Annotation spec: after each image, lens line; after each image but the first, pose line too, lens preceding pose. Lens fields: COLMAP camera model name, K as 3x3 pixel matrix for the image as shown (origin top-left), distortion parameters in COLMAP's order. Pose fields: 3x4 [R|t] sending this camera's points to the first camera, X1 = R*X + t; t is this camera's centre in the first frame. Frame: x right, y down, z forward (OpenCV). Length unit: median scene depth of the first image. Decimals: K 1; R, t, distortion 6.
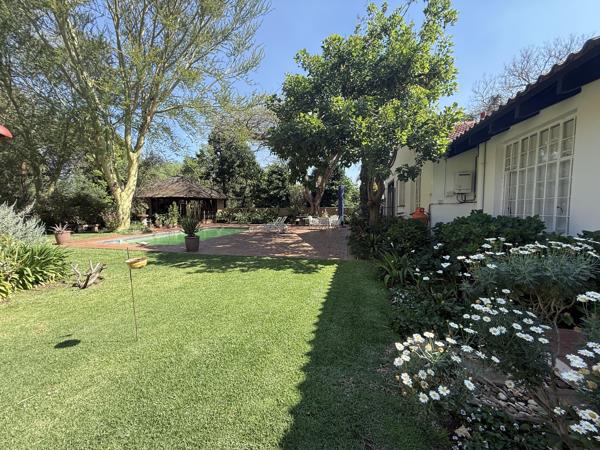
lens RADIAL K [[242.9, 0, 300.3], [0, 242.9, 225.9], [0, 0, 1]] dist [0.010664, 0.000363]
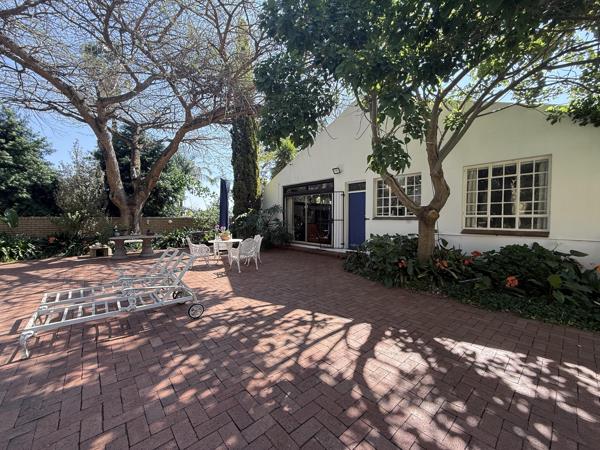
lens RADIAL K [[242.9, 0, 299.5], [0, 242.9, 223.2], [0, 0, 1]] dist [0.010664, 0.000363]
pose [[0.519340, -0.010818, 0.854499, -0.199854], [0.060022, 0.997912, -0.023846, -0.027289], [-0.852457, 0.063673, 0.518905, 0.417905]]
